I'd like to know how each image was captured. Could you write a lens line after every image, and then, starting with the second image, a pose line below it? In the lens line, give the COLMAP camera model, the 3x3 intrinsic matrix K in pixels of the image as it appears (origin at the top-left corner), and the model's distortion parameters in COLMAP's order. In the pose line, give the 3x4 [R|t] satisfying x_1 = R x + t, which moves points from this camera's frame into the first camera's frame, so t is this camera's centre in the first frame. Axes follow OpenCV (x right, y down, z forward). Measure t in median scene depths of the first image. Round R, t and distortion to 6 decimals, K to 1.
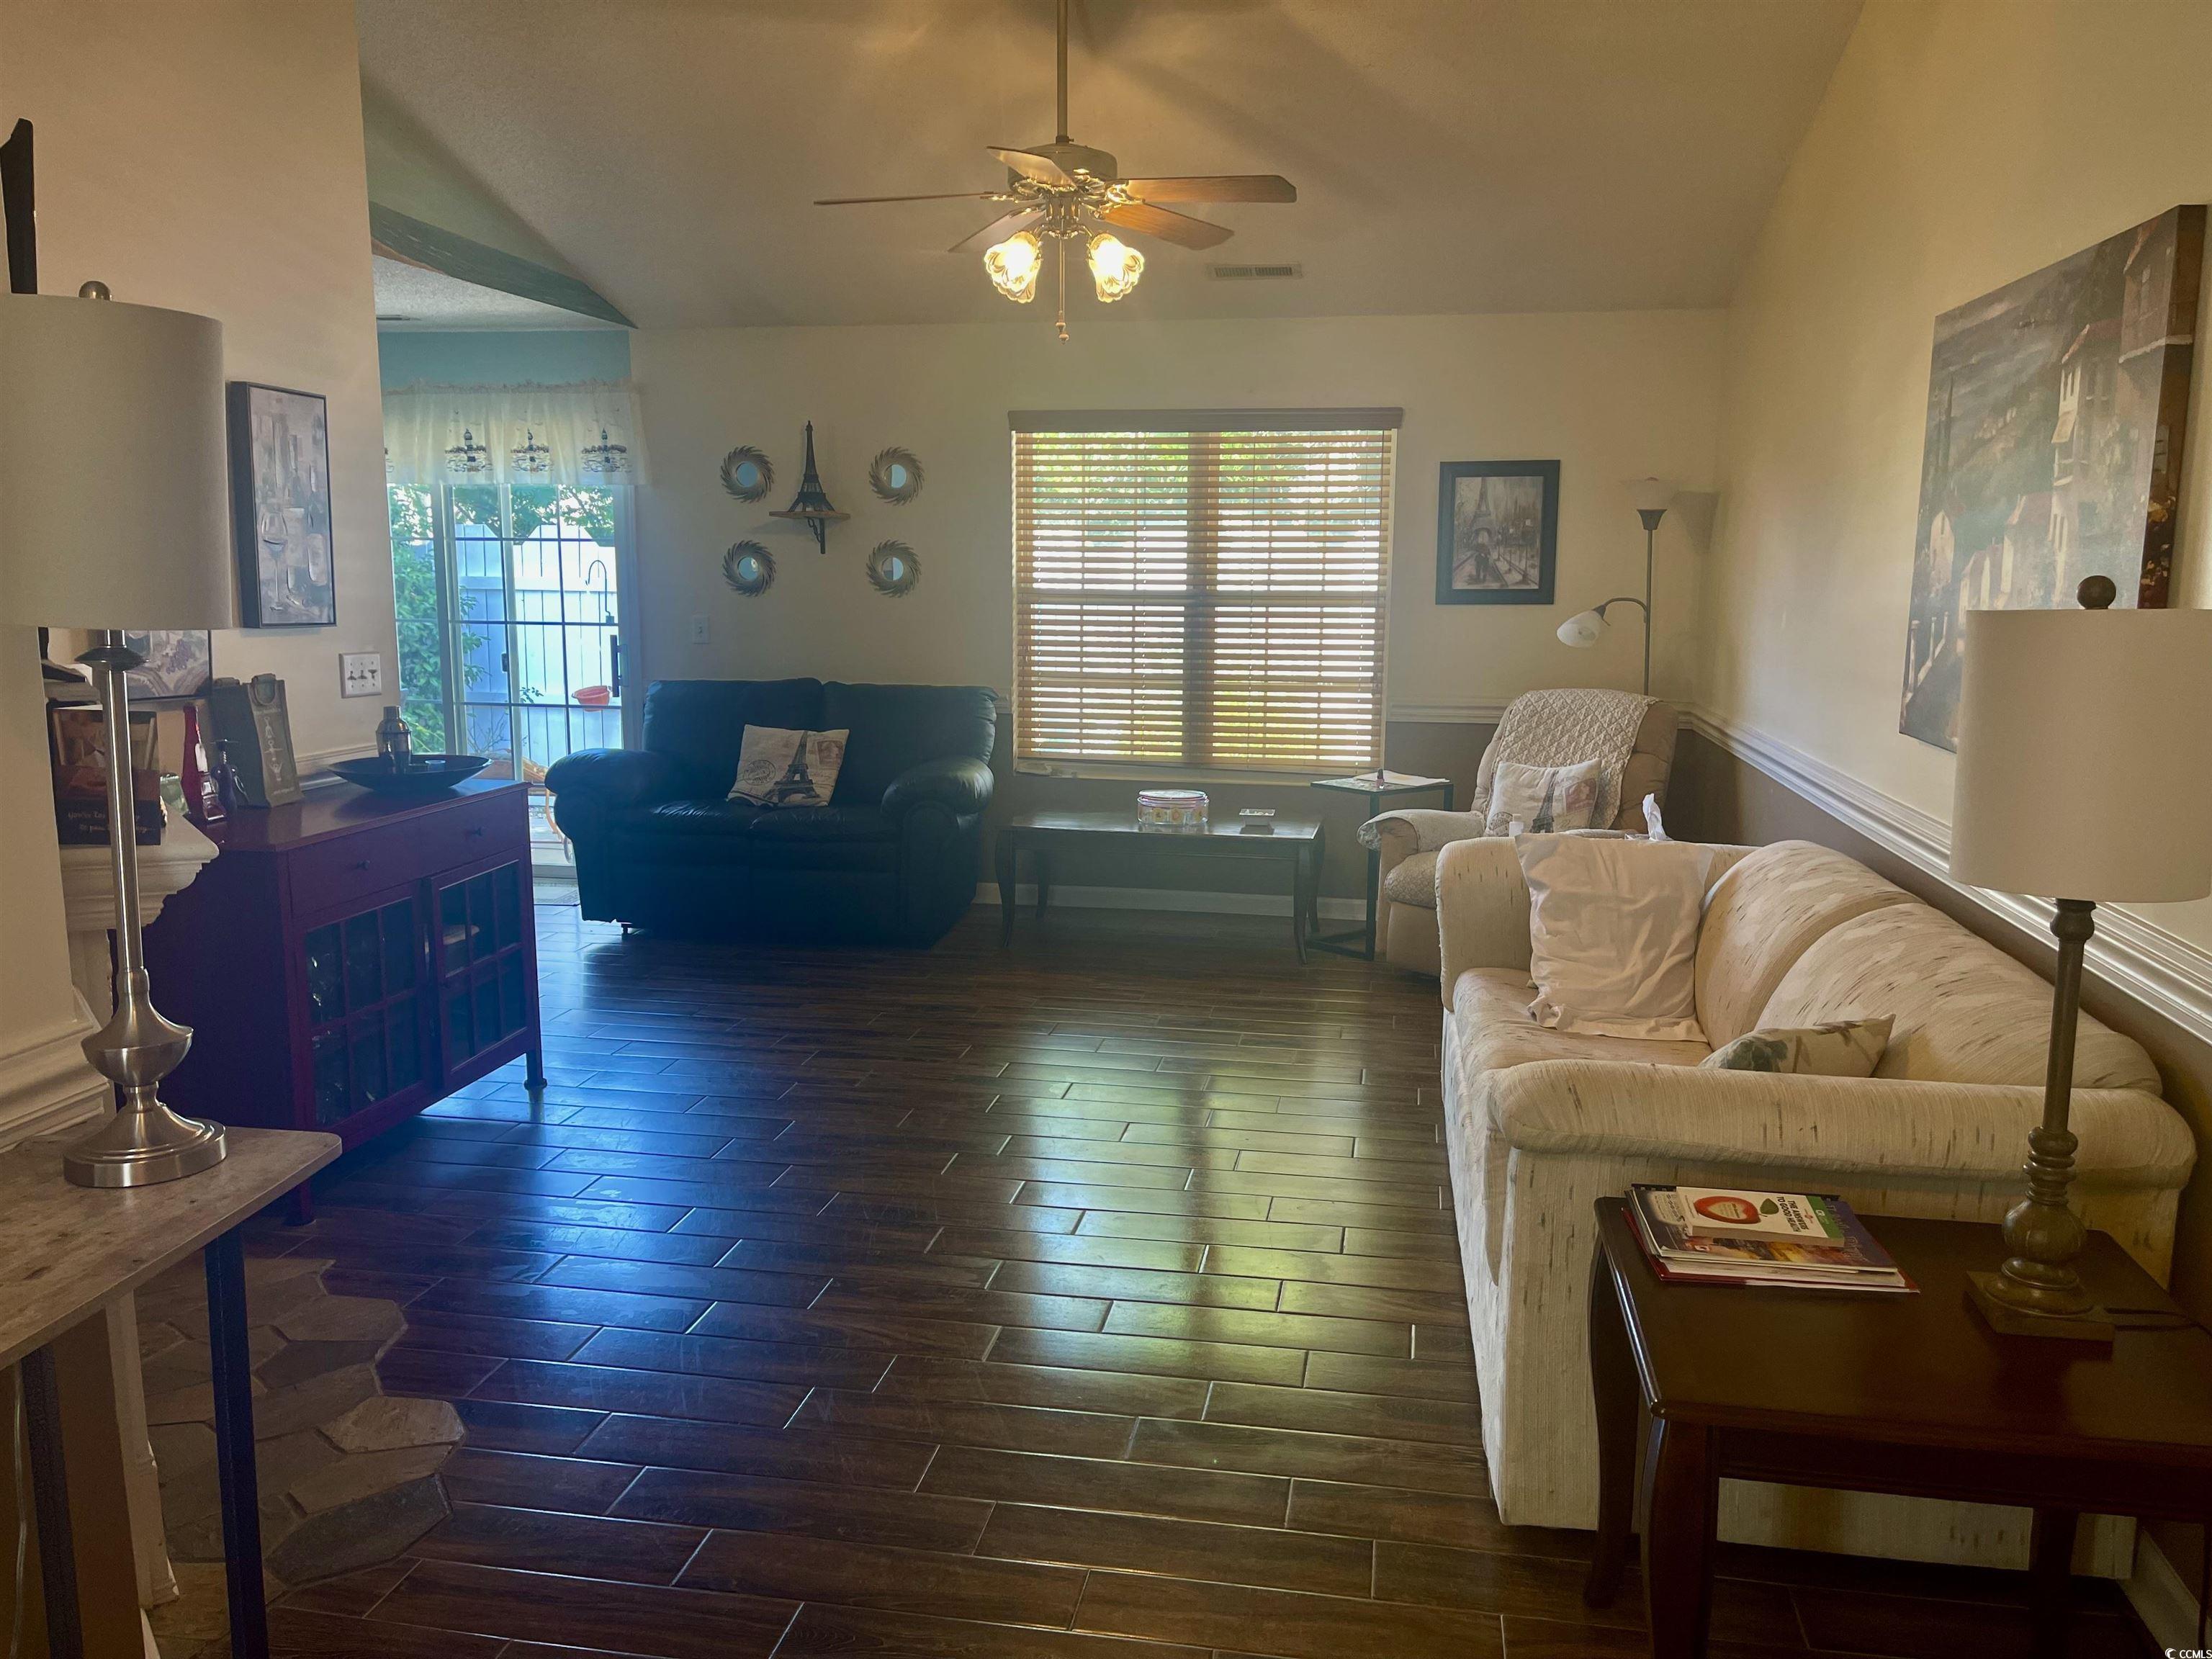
lens RADIAL K [[1625.4, 0, 1106.0], [0, 1625.4, 829.5], [0, 0, 1]] dist [0.123059, -0.161264]
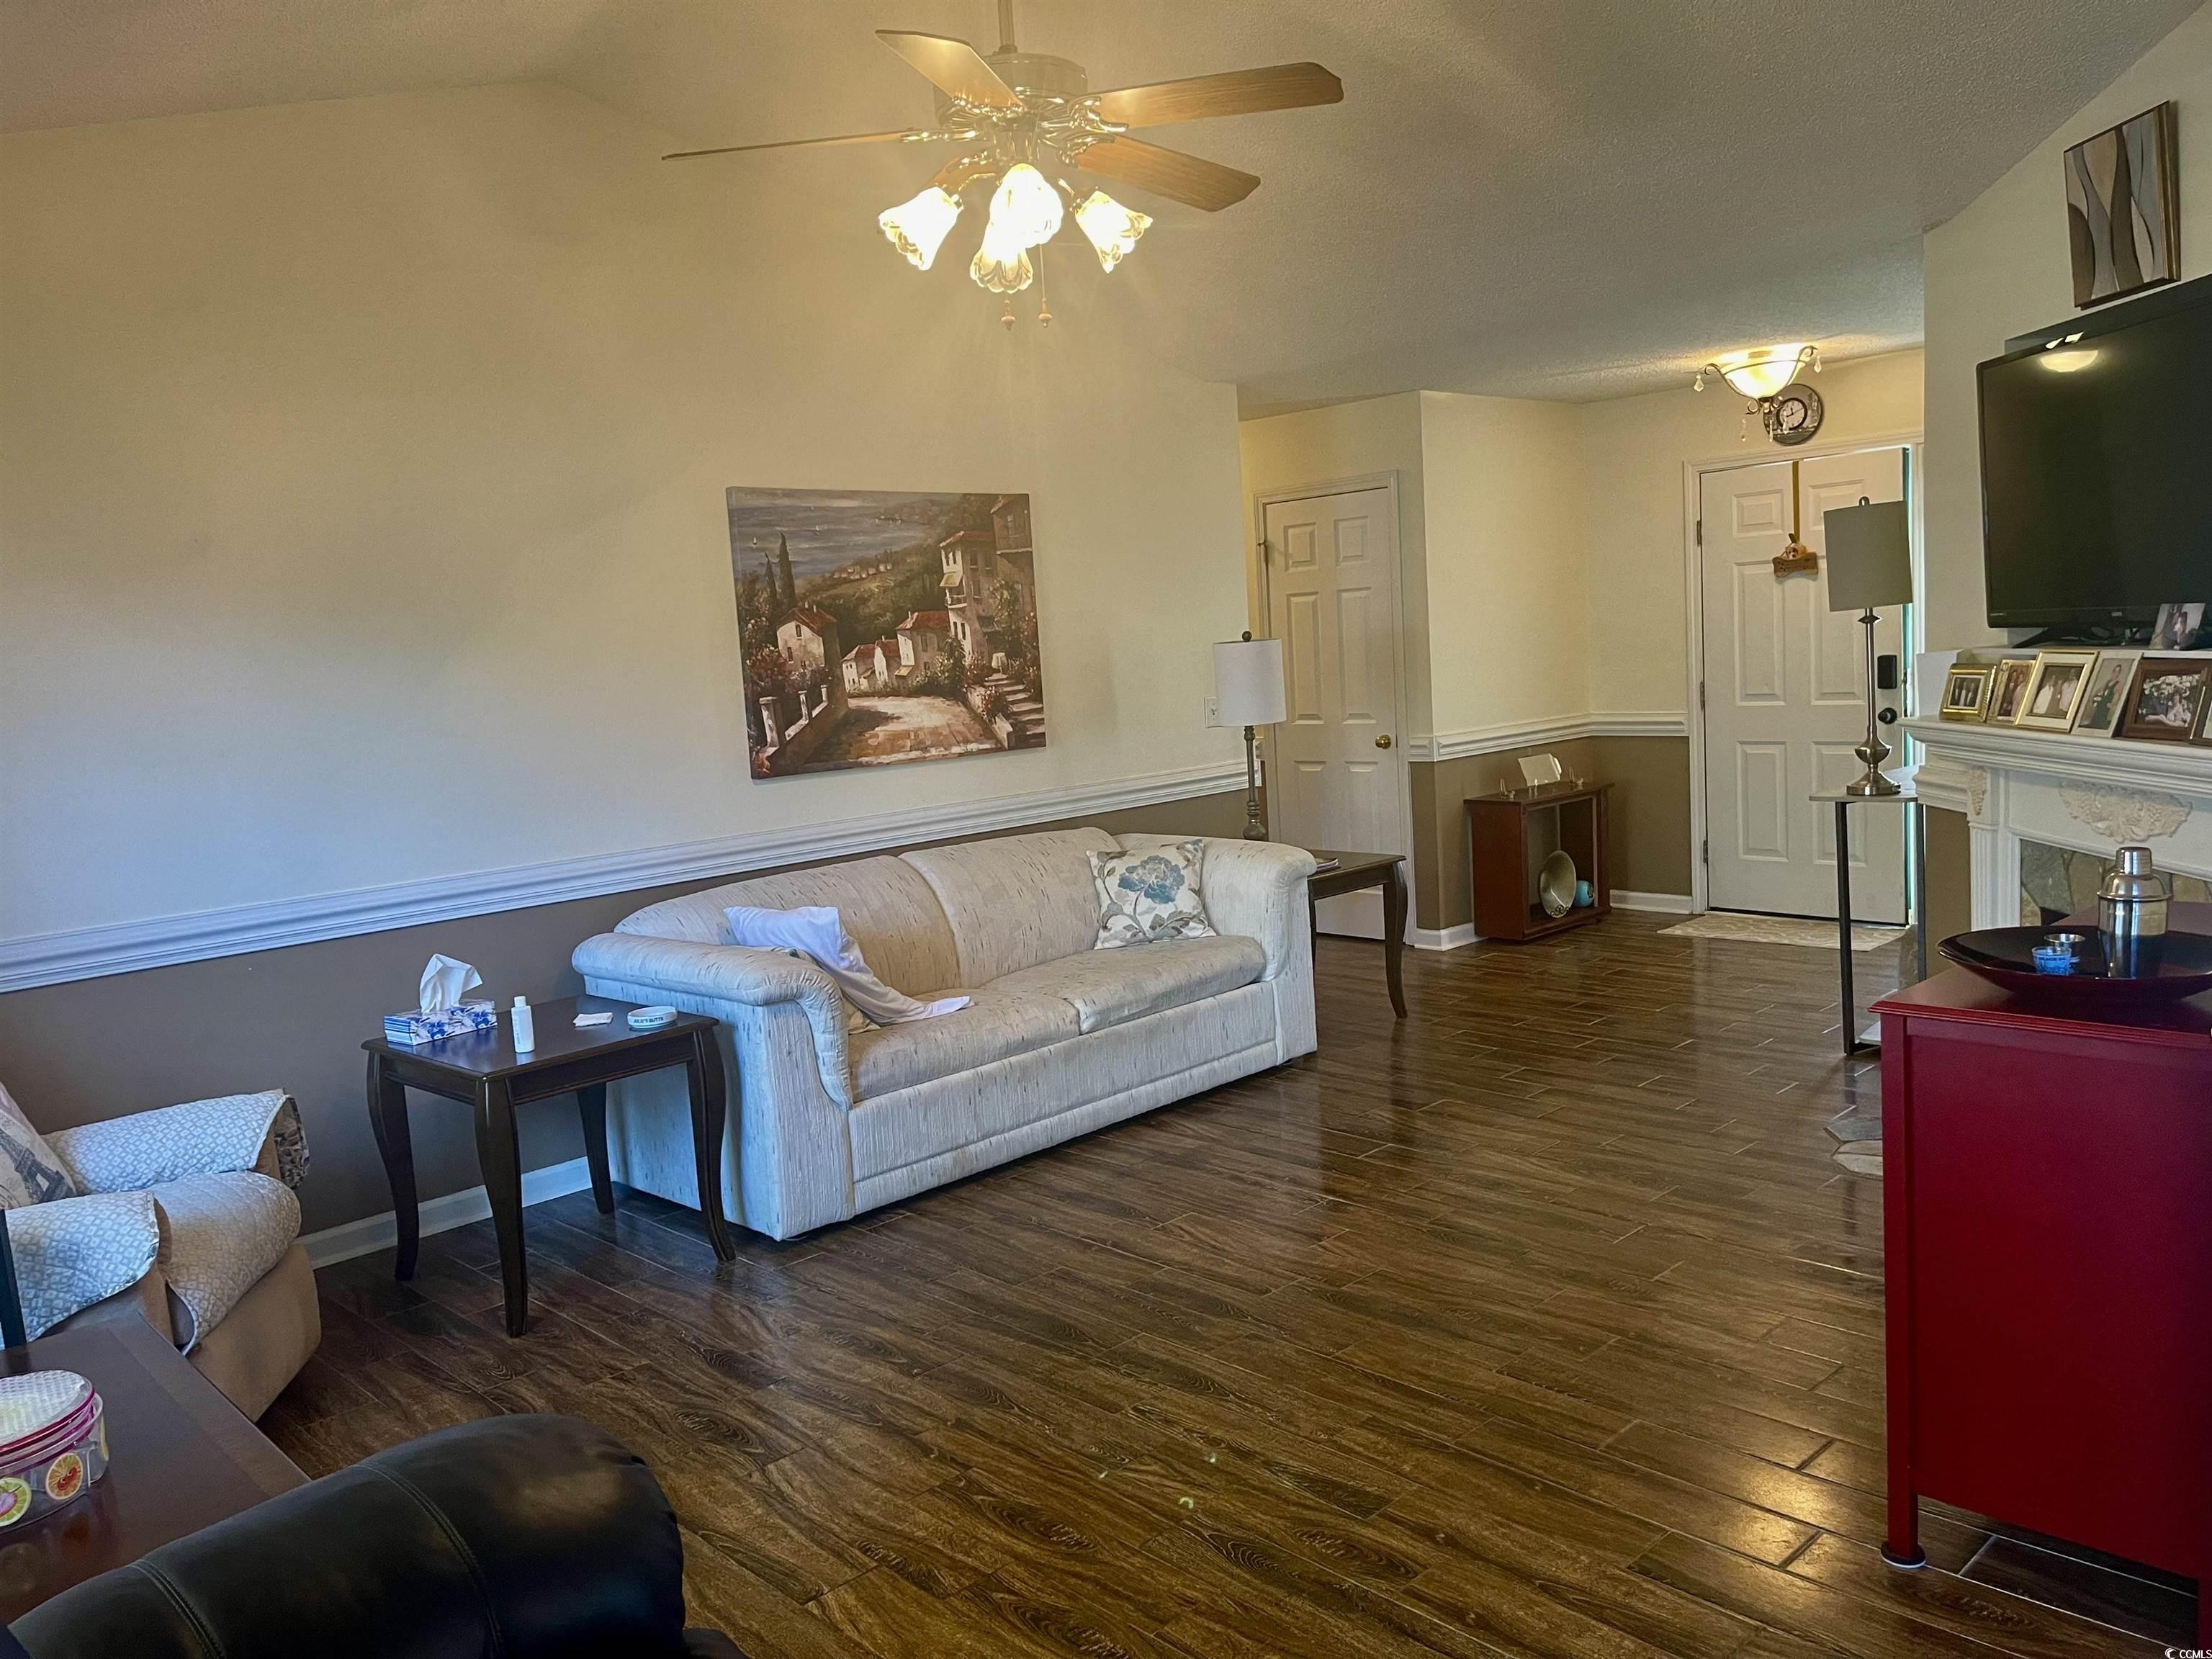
lens RADIAL K [[1625.4, 0, 1106.0], [0, 1625.4, 829.5], [0, 0, 1]] dist [0.123059, -0.161264]
pose [[-0.801519, -0.026158, 0.597397, -0.596318], [0.152905, 0.956863, 0.247048, -0.323582], [-0.578090, 0.289358, -0.762944, 1.955374]]
